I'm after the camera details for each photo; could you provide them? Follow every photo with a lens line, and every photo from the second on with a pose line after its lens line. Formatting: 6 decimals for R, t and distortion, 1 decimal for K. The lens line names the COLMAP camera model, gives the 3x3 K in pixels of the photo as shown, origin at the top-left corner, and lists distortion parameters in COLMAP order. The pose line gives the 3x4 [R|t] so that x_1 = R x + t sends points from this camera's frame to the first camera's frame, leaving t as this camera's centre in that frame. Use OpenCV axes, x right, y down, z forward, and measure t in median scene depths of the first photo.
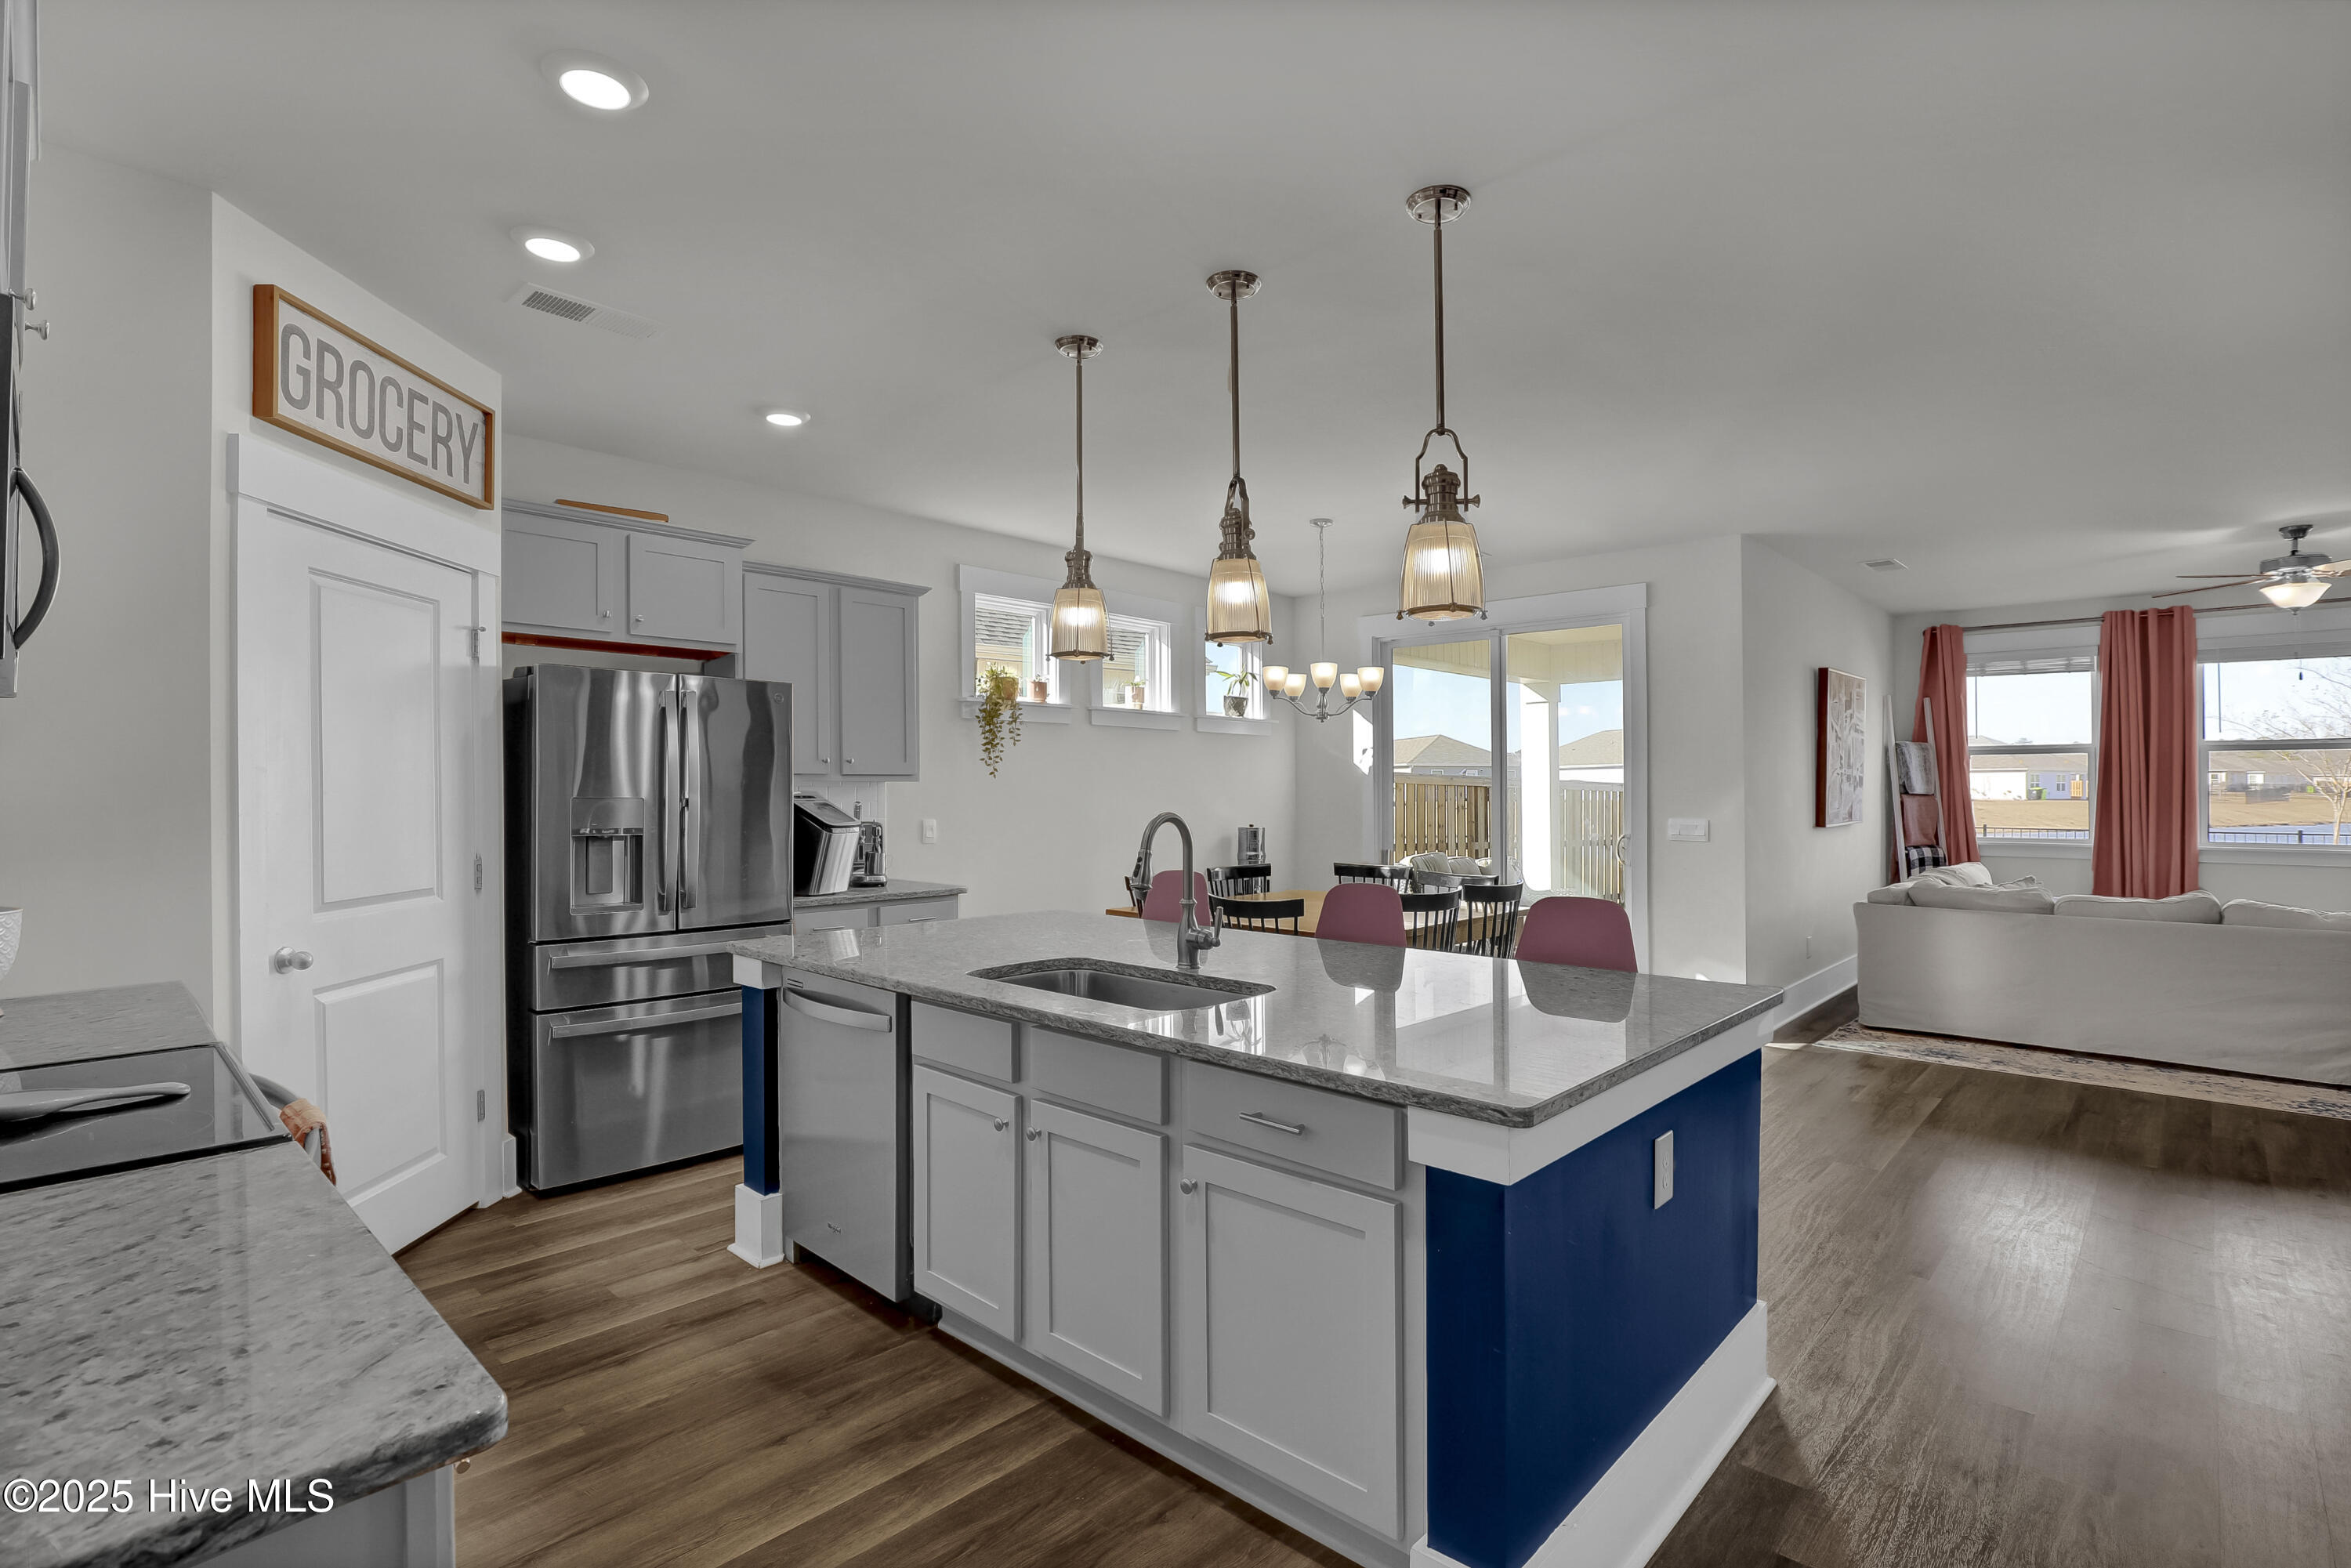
lens RADIAL K [[1086.3, 0, 1209.3], [0, 1086.3, 787.3], [0, 0, 1]] dist [-0.025713, 0.000939]
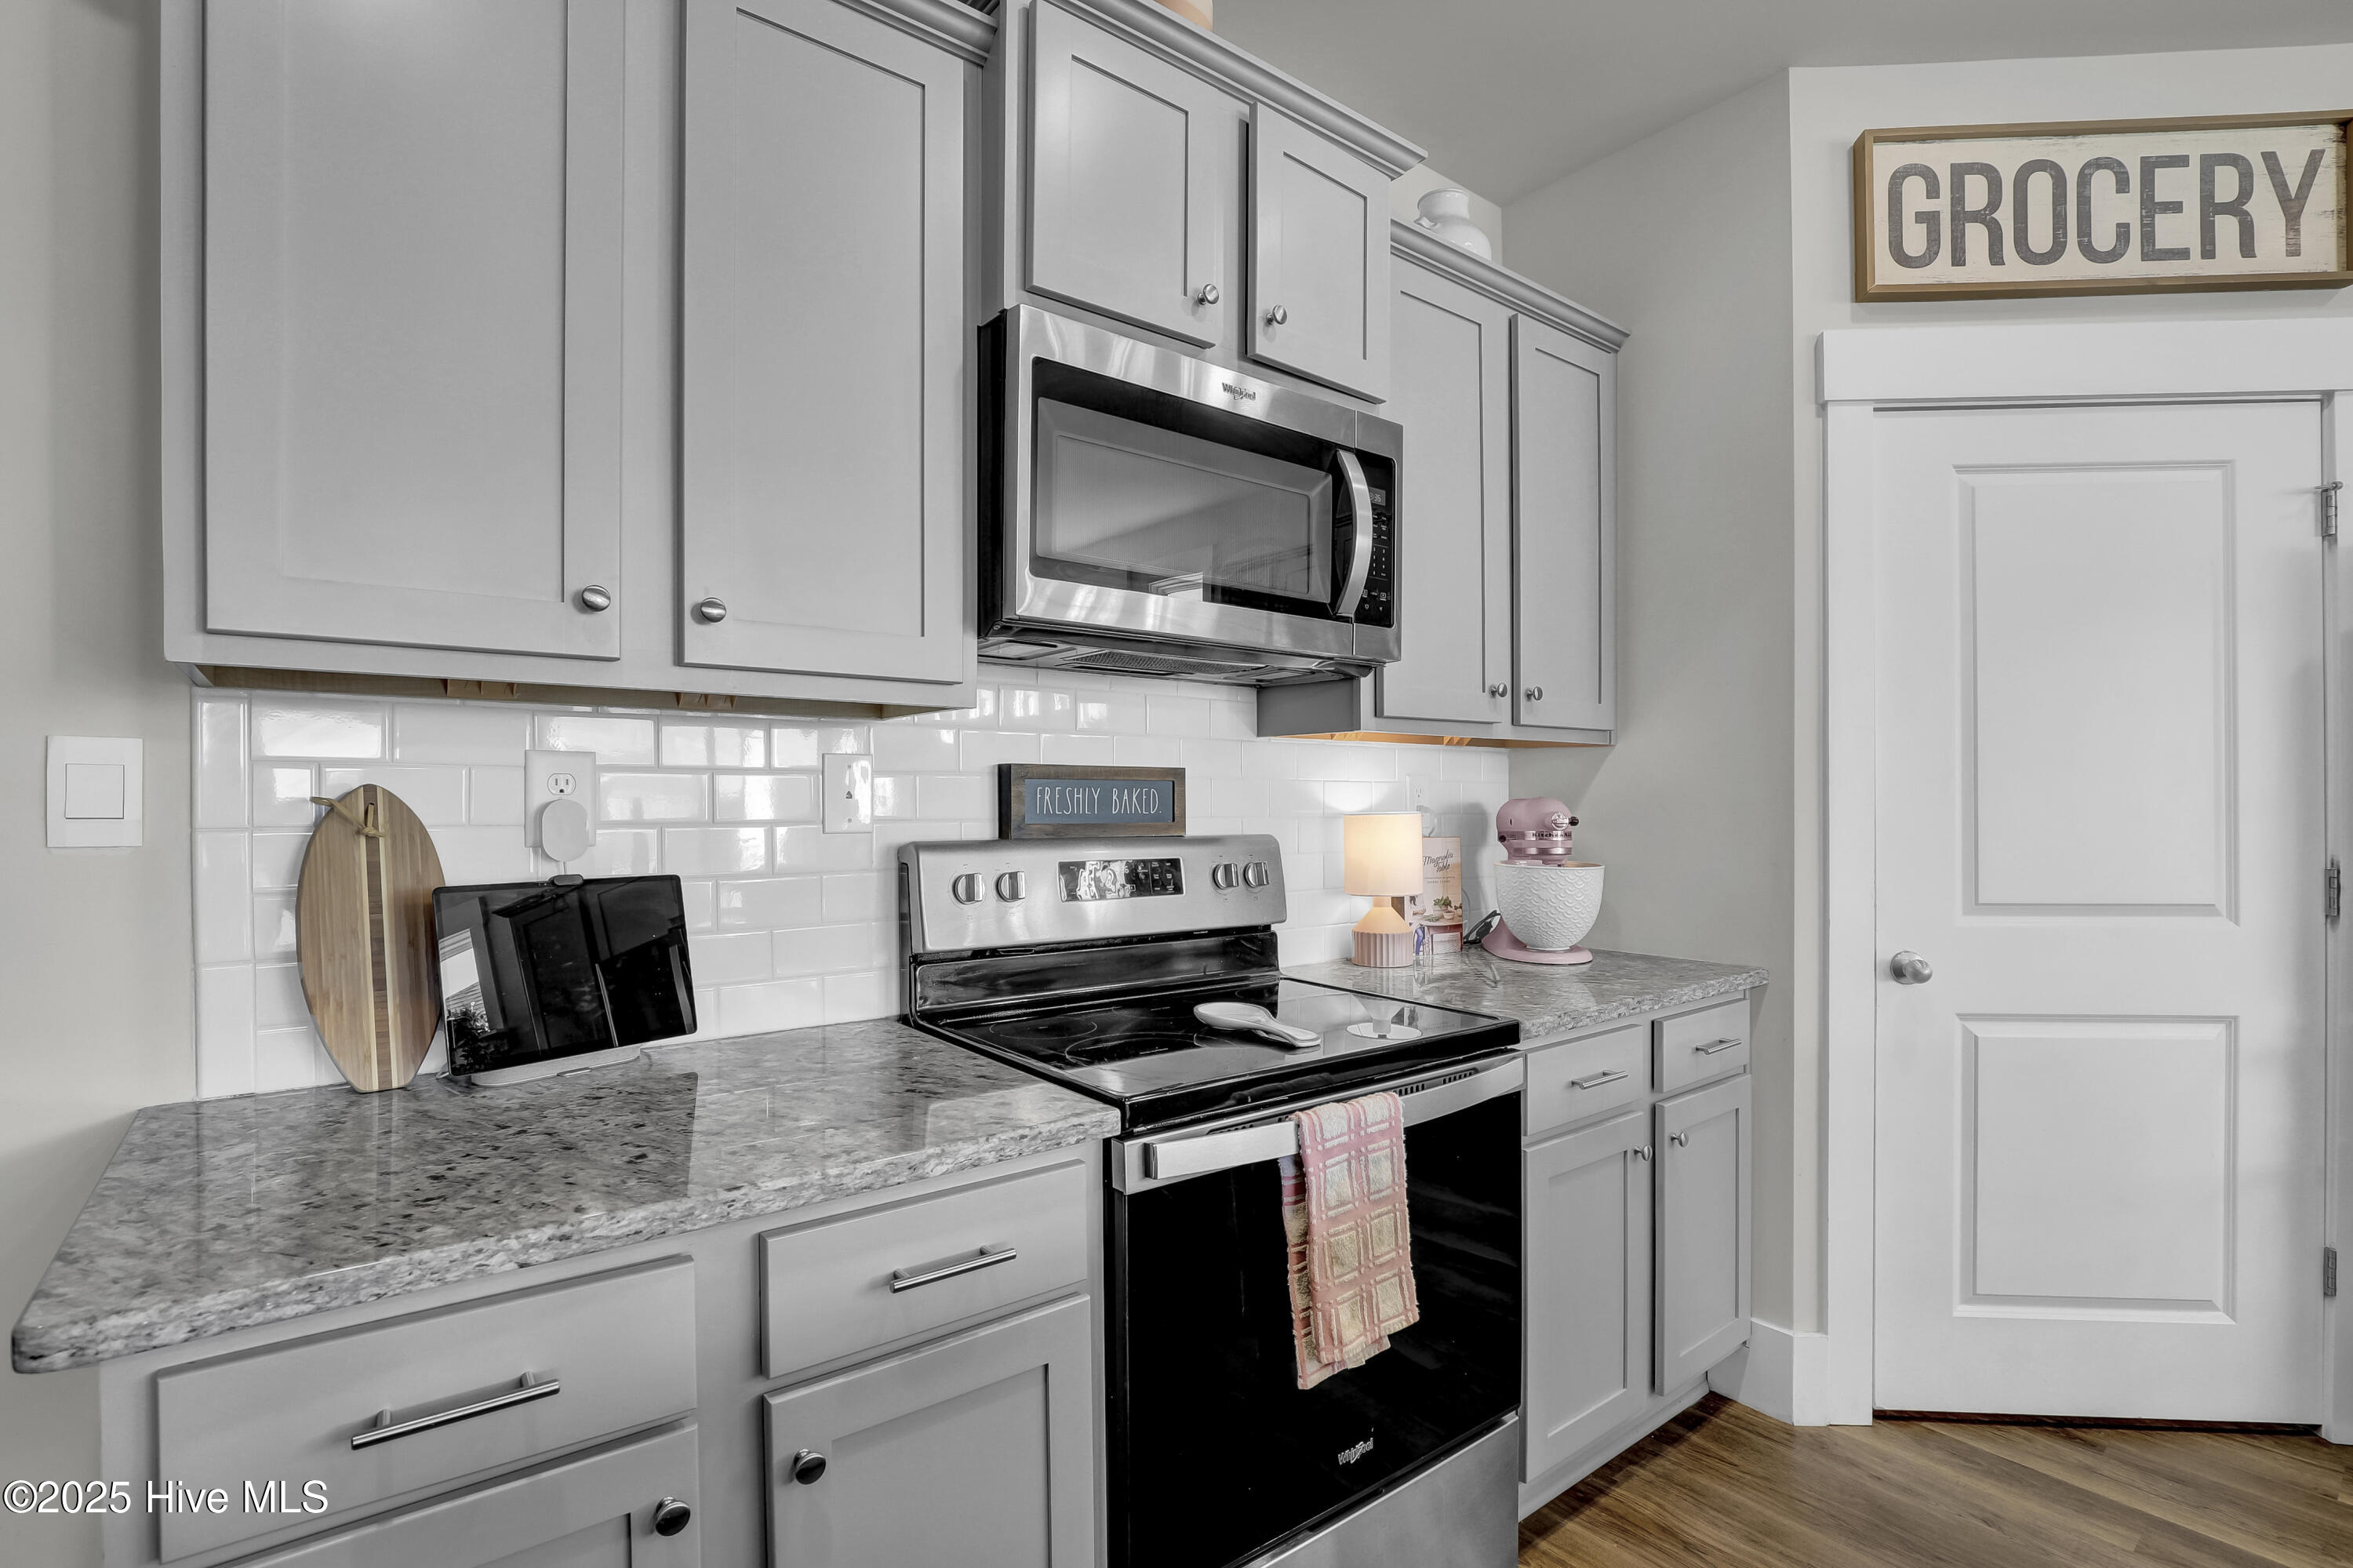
lens RADIAL K [[1124.1, 0, 1213.1], [0, 1124.1, 789.0], [0, 0, 1]] dist [-0.015330, 0.001333]
pose [[-0.151697, -0.002486, -0.988424, 0.032280], [-0.003573, 0.999992, -0.001967, 0.030689], [0.988421, 0.003233, -0.151705, 0.579521]]
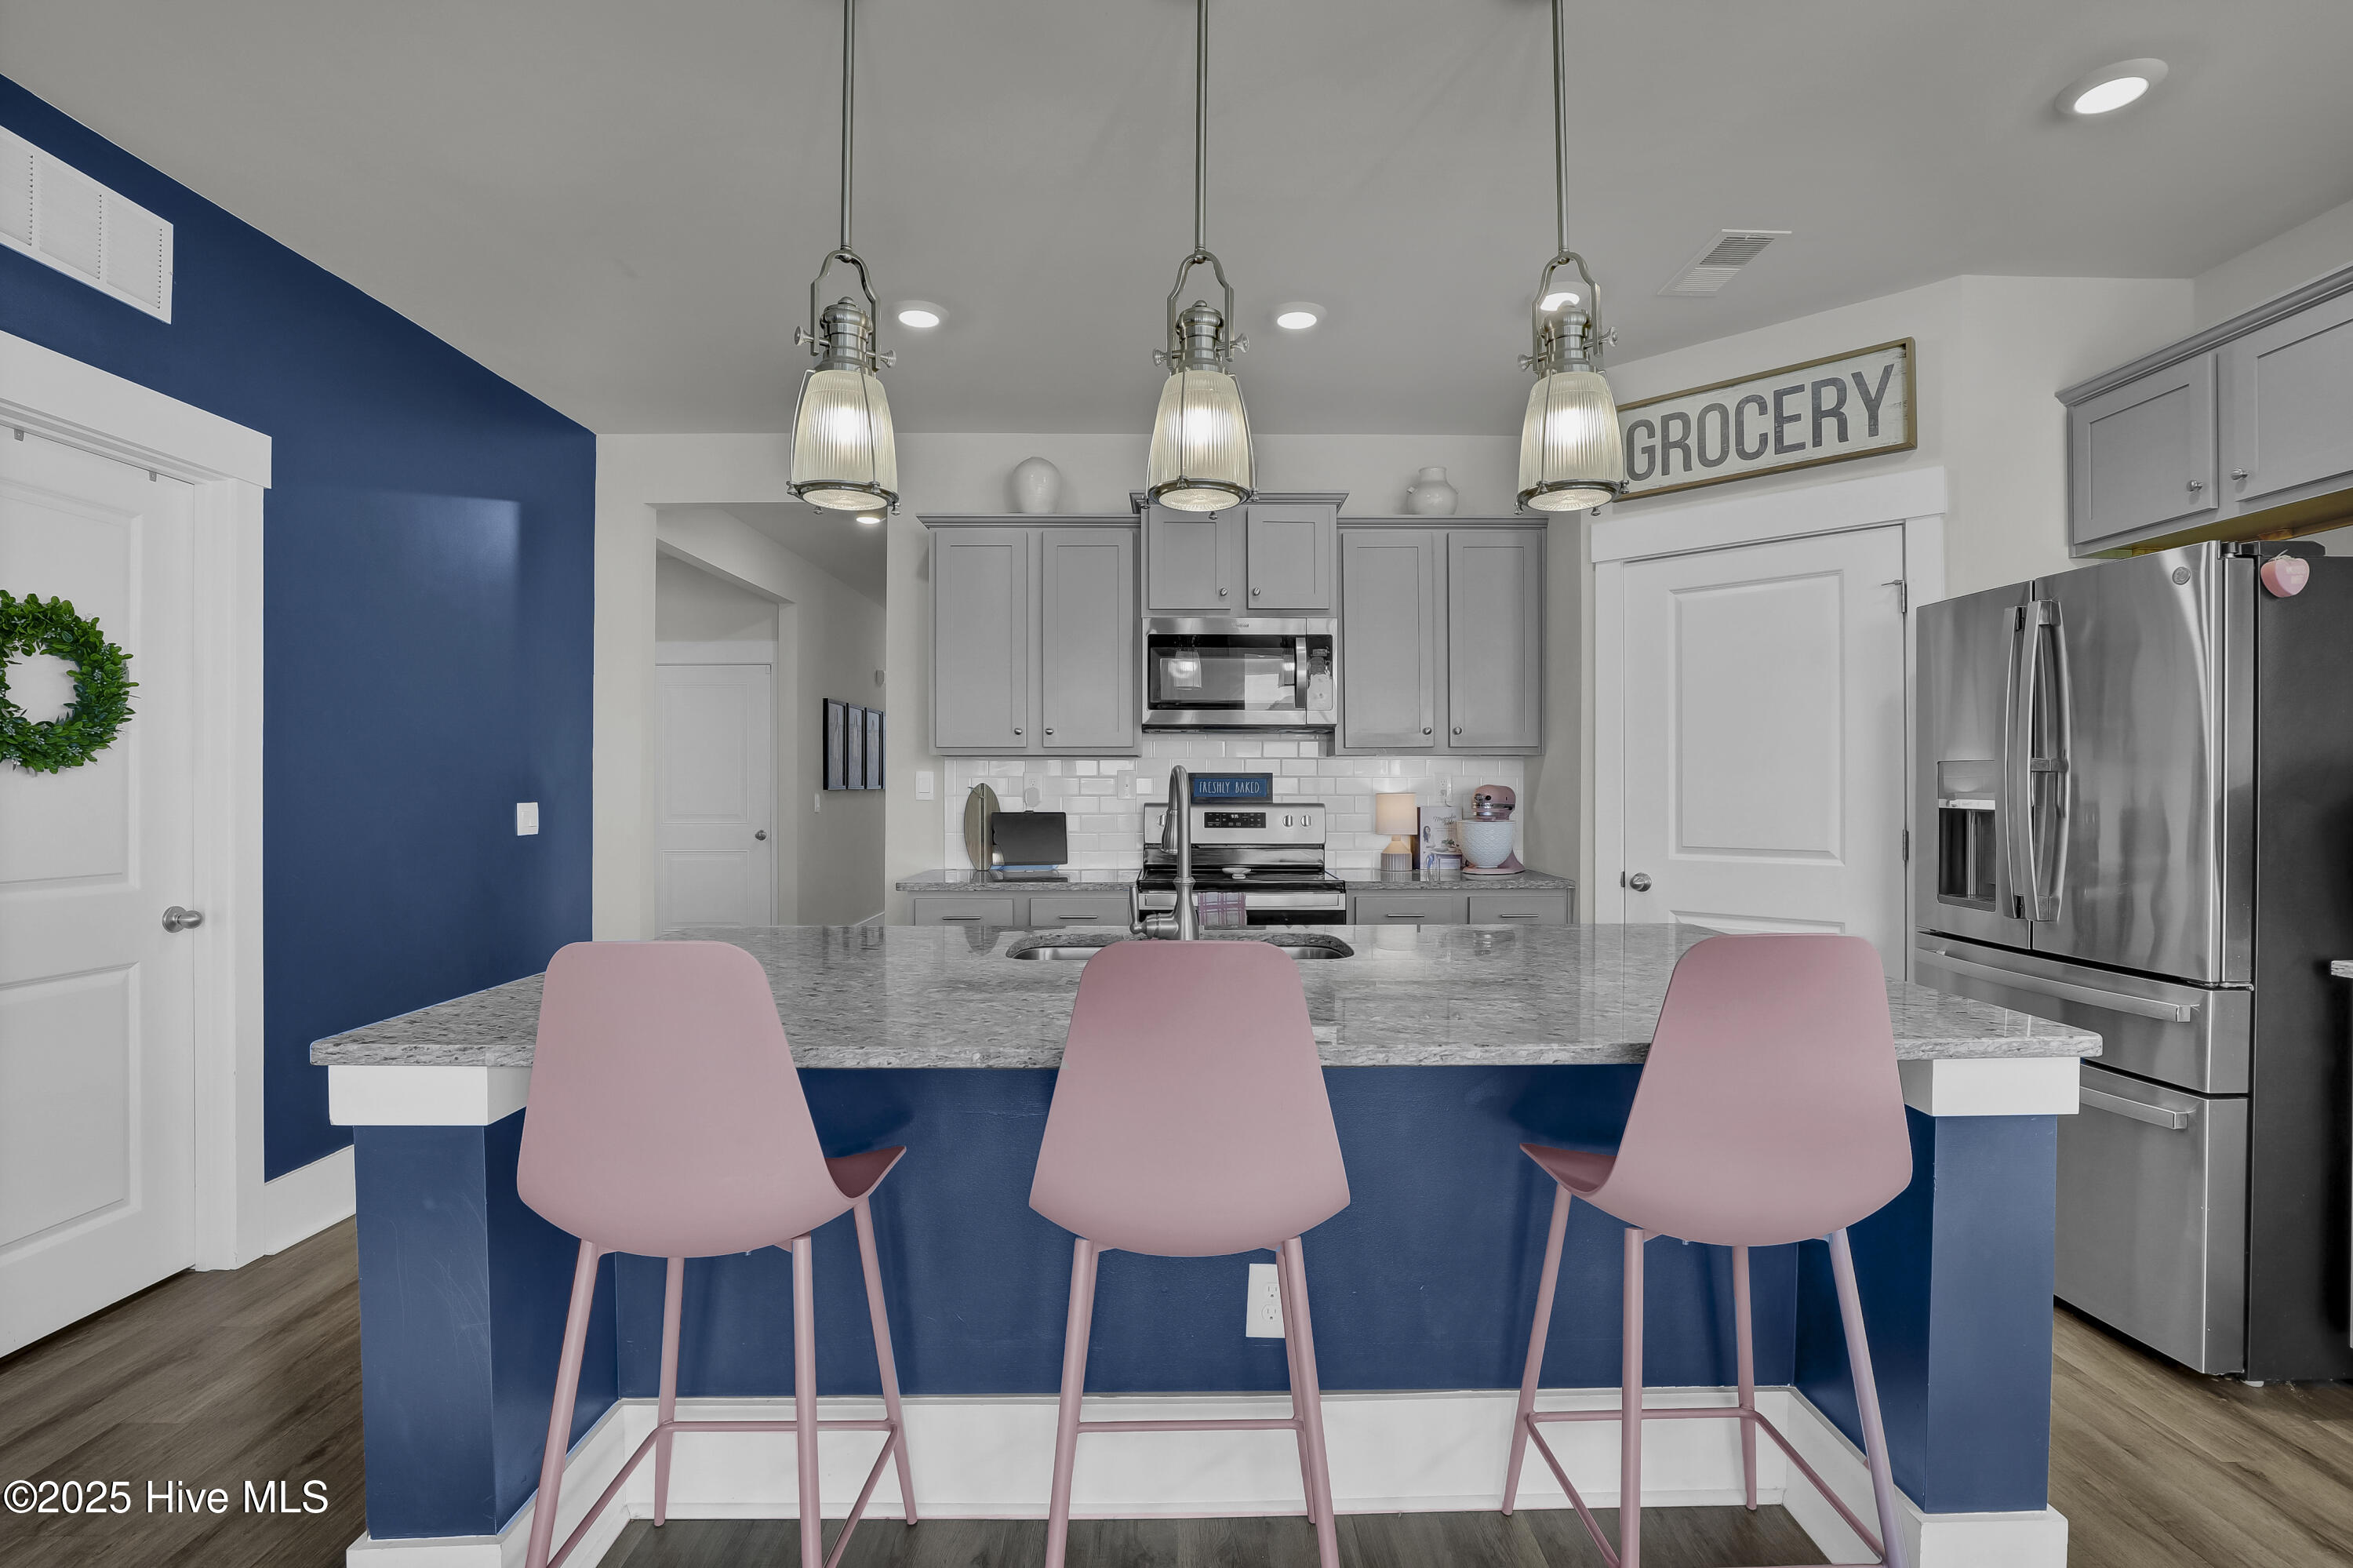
lens RADIAL K [[1087.3, 0, 1210.4], [0, 1087.3, 787.3], [0, 0, 1]] dist [-0.025713, 0.000939]
pose [[-0.718944, 0.004625, -0.695052, 0.485256], [0.003957, 0.999989, 0.002560, 0.032203], [0.695057, -0.000910, -0.718955, 1.529410]]
